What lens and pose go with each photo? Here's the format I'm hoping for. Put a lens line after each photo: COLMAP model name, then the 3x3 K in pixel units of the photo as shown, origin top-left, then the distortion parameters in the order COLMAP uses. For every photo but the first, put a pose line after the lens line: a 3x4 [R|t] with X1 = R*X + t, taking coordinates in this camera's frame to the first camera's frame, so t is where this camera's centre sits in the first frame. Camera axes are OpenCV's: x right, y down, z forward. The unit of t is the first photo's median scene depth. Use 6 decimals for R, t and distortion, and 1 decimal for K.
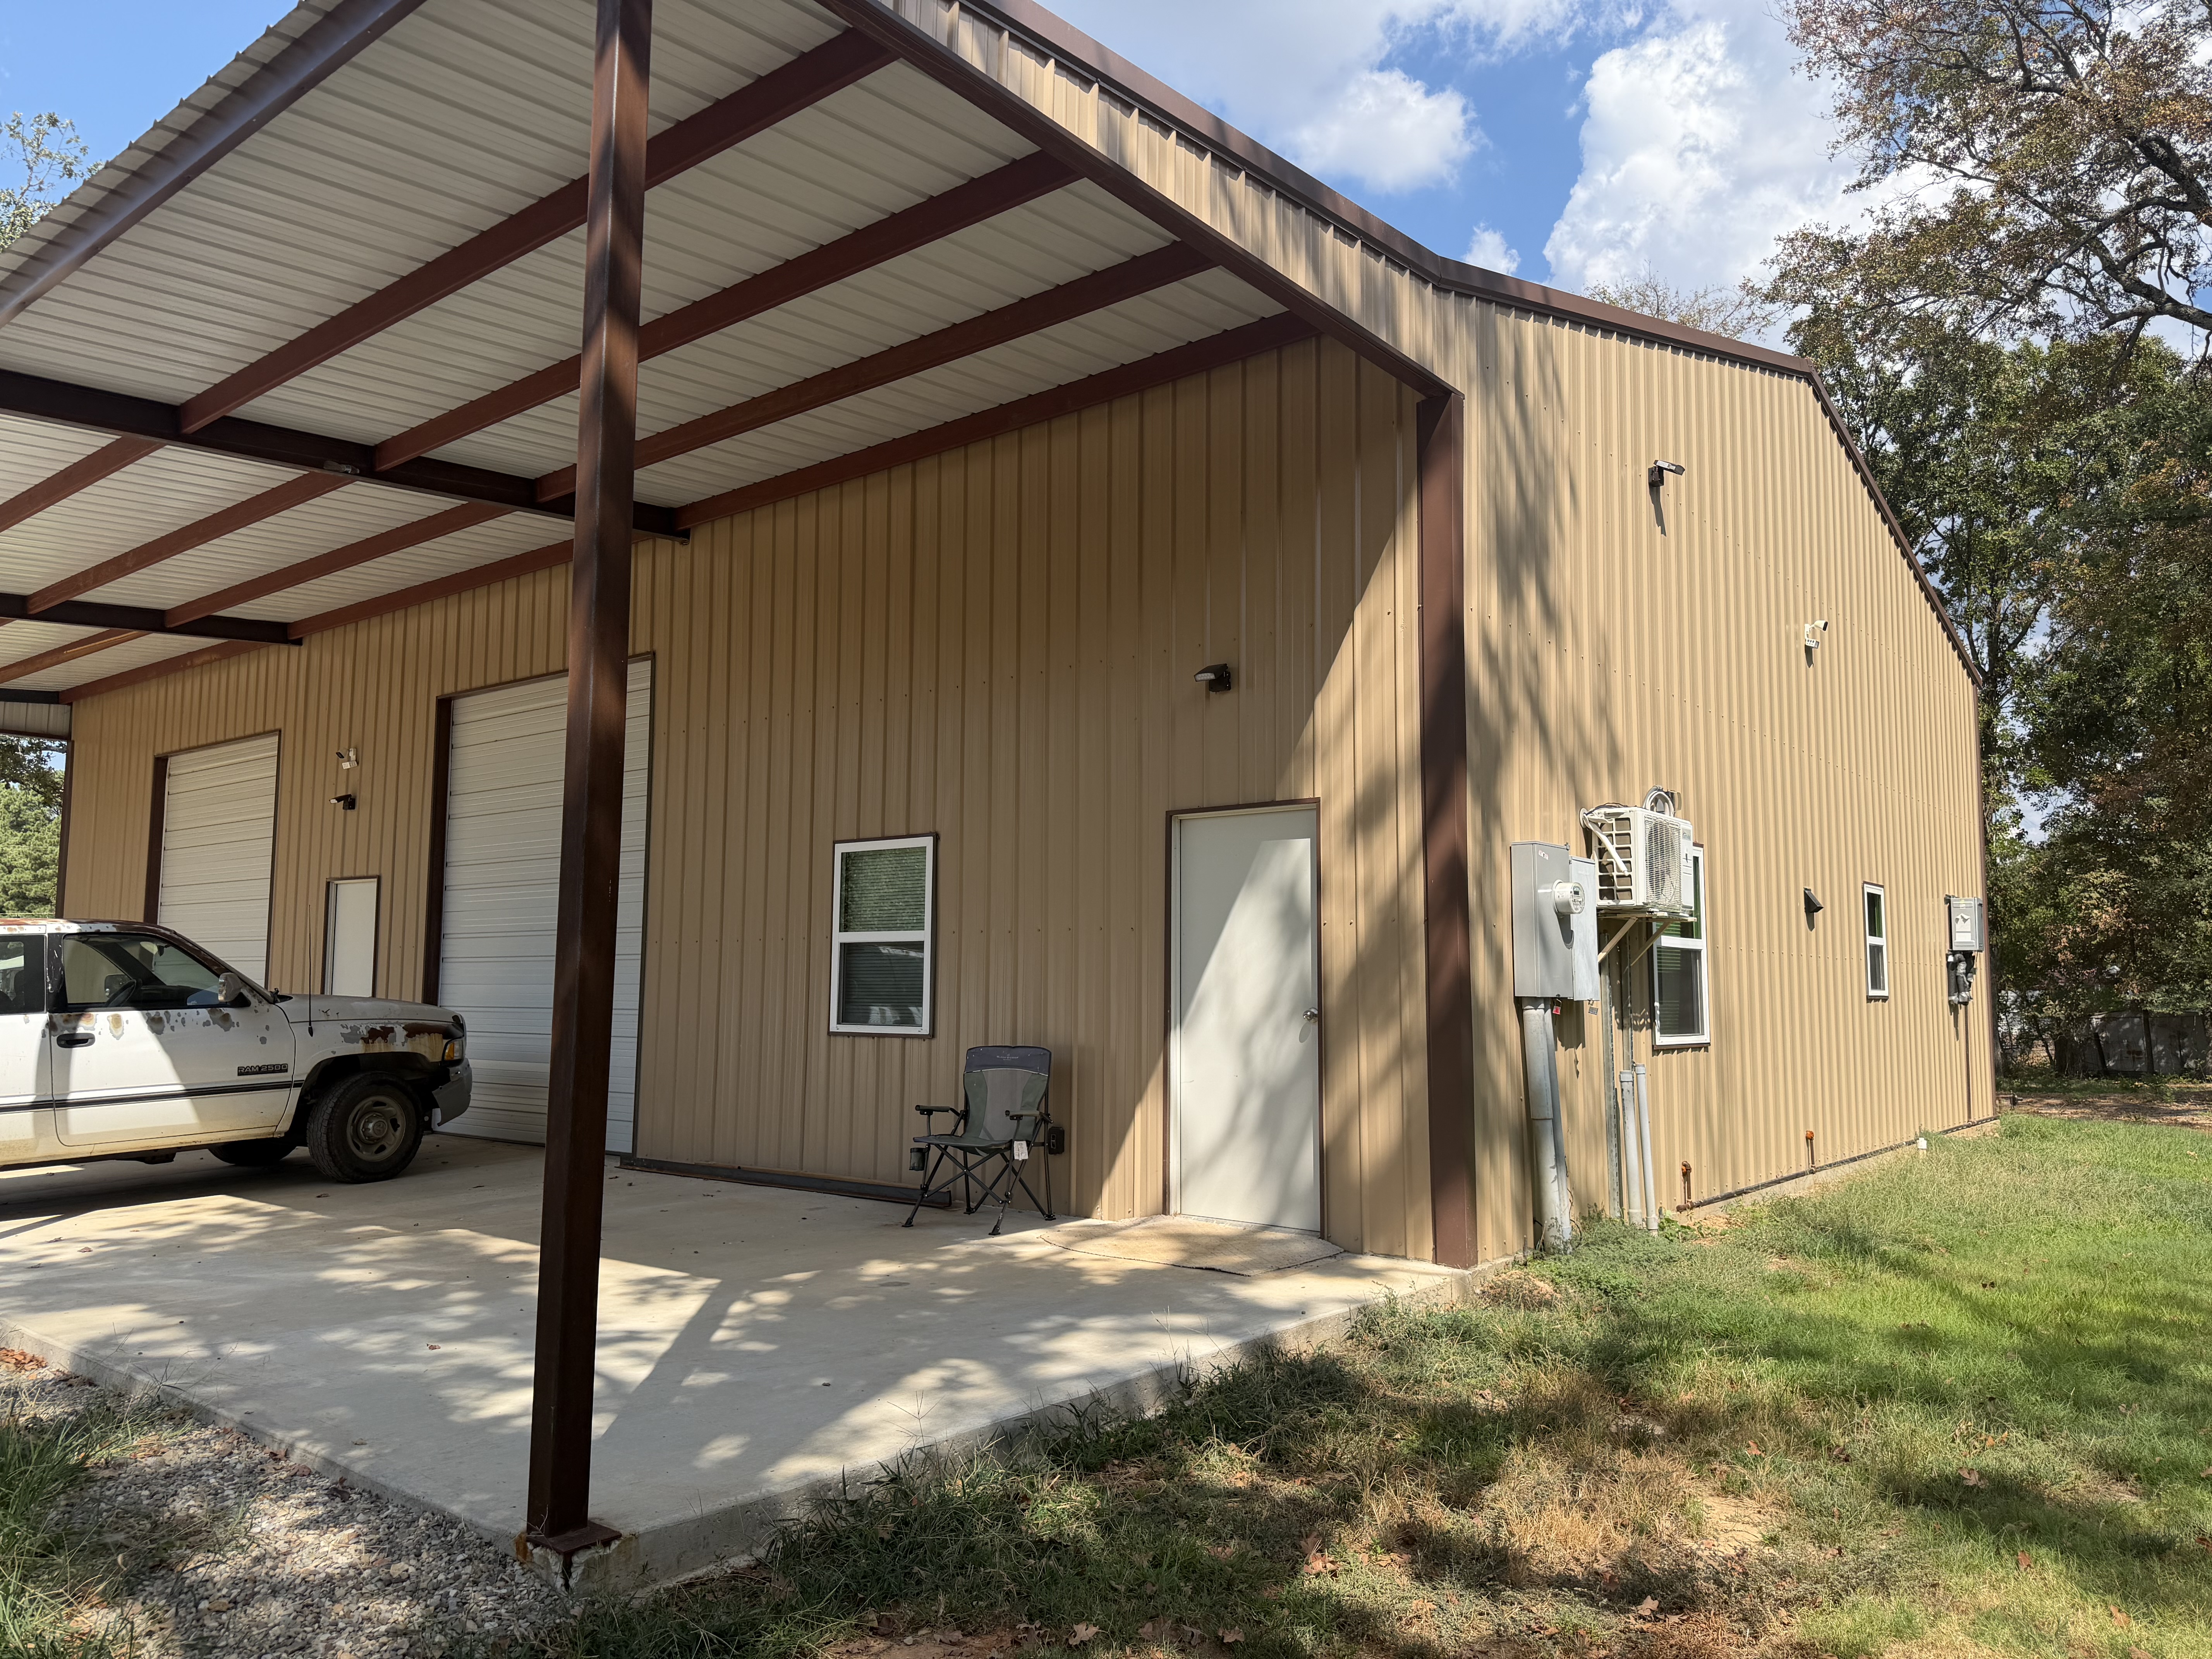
lens RADIAL K [[1546.6, 0, 1106.3], [0, 1546.6, 814.6], [0, 0, 1]] dist [0.110775, -0.144607]
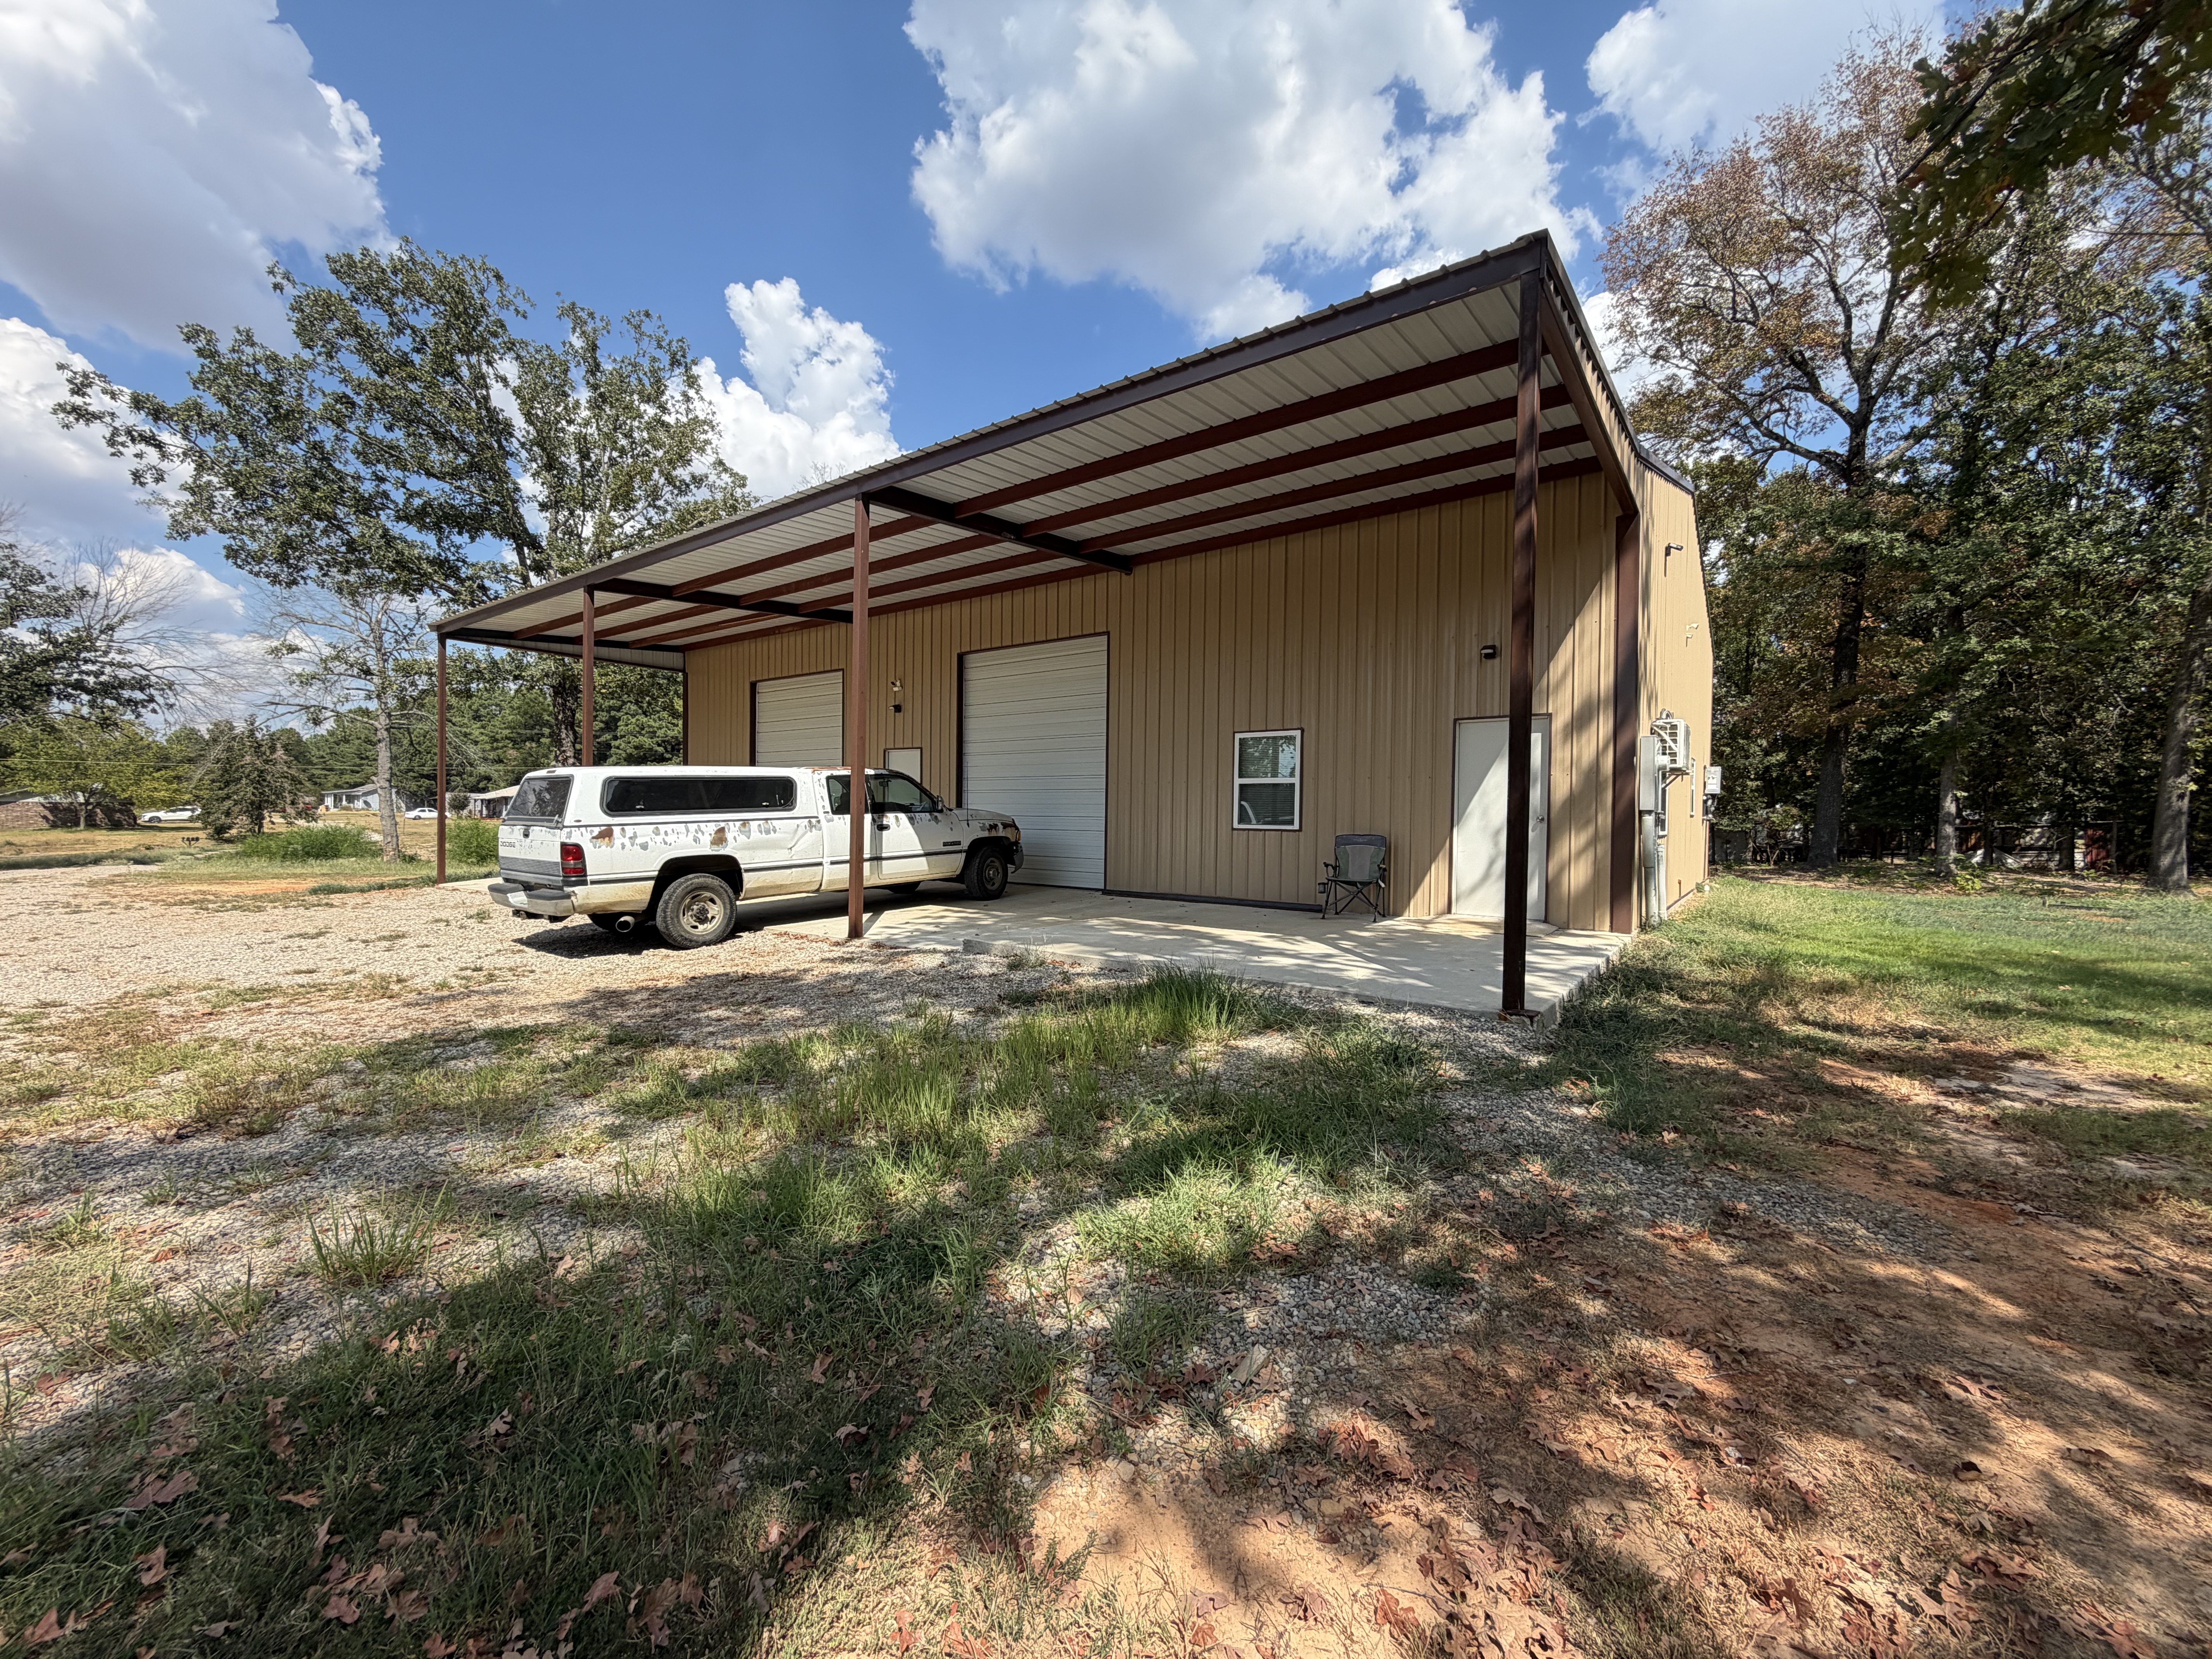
lens RADIAL K [[884.2, 0, 1102.1], [0, 884.2, 827.4], [0, 0, 1]] dist [-0.000741, 0.000557]
pose [[0.999333, 0.006986, 0.035853, -0.387445], [-0.011305, 0.992498, 0.121736, 0.002517], [-0.034733, -0.122060, 0.991915, -0.117959]]
